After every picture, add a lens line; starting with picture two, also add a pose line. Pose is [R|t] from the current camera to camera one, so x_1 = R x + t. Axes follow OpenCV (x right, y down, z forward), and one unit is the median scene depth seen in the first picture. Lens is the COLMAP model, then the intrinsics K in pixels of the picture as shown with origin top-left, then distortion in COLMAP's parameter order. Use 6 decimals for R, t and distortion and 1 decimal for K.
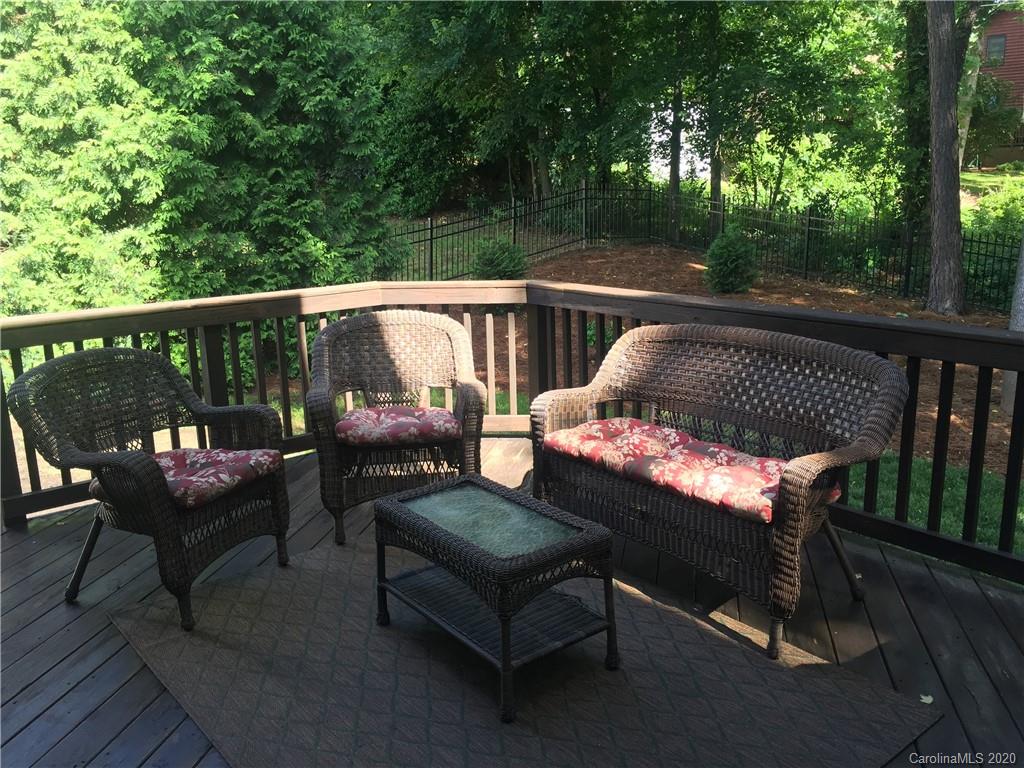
lens RADIAL K [[882.2, 0, 513.1], [0, 882.2, 383.9], [0, 0, 1]] dist [0.062884, -0.023613]
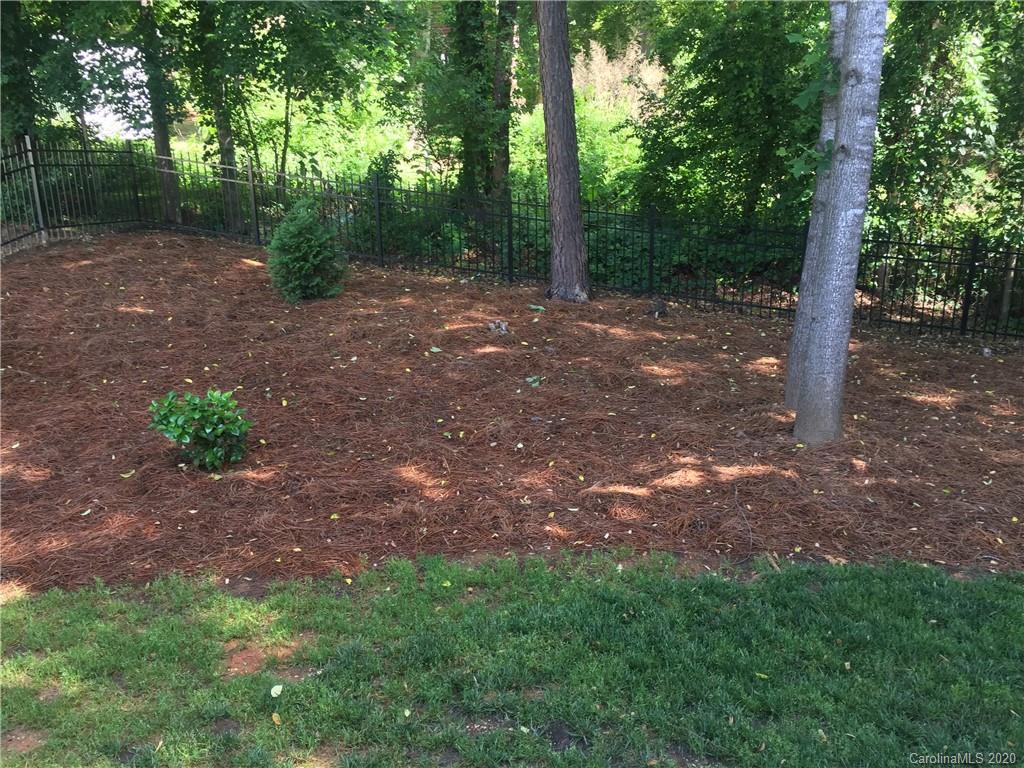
lens RADIAL K [[882.2, 0, 510.3], [0, 882.2, 384.7], [0, 0, 1]] dist [0.062884, -0.023613]
pose [[0.803948, -0.163738, 0.571714, -0.038103], [0.140911, 0.986422, 0.084361, -0.066181], [-0.577764, 0.012739, 0.816104, 0.307250]]
